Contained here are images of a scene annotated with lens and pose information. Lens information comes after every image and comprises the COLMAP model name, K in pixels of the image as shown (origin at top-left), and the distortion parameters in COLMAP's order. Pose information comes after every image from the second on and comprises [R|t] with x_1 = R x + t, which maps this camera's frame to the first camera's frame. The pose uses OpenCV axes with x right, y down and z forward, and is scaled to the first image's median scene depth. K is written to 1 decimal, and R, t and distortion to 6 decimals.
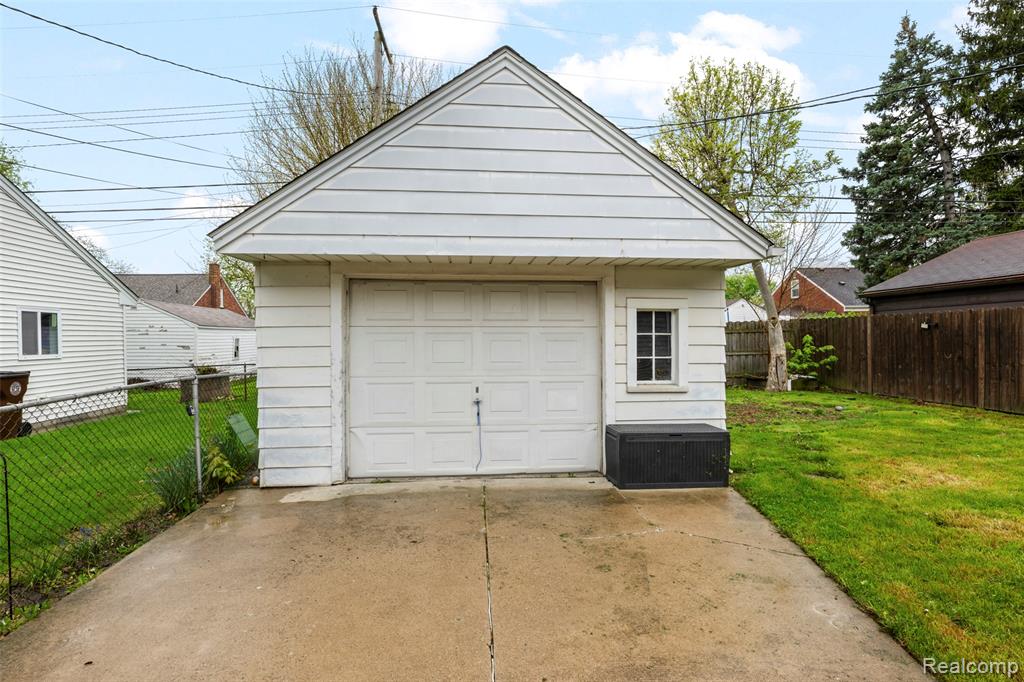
lens RADIAL K [[496.4, 0, 511.2], [0, 496.4, 338.1], [0, 0, 1]] dist [0.000492, 0.000292]
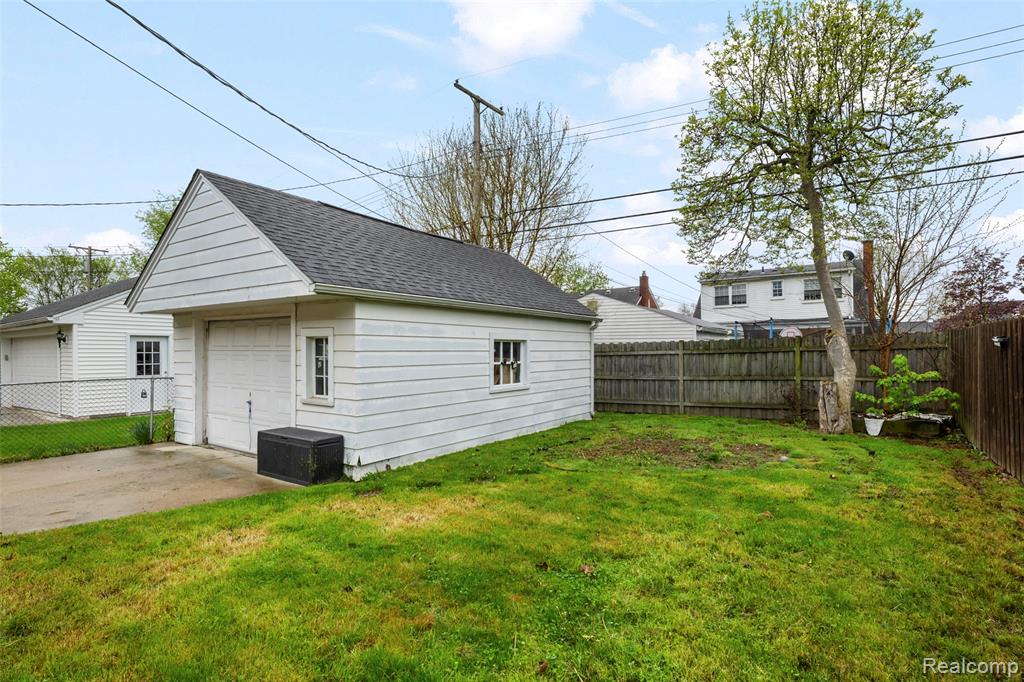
lens RADIAL K [[496.4, 0, 510.3], [0, 496.4, 348.0], [0, 0, 1]] dist [0.000492, 0.000292]
pose [[0.784132, 0.003027, -0.620587, 1.430766], [-0.003657, 0.999993, 0.000257, -0.033586], [0.620584, 0.002068, 0.784137, 0.332808]]
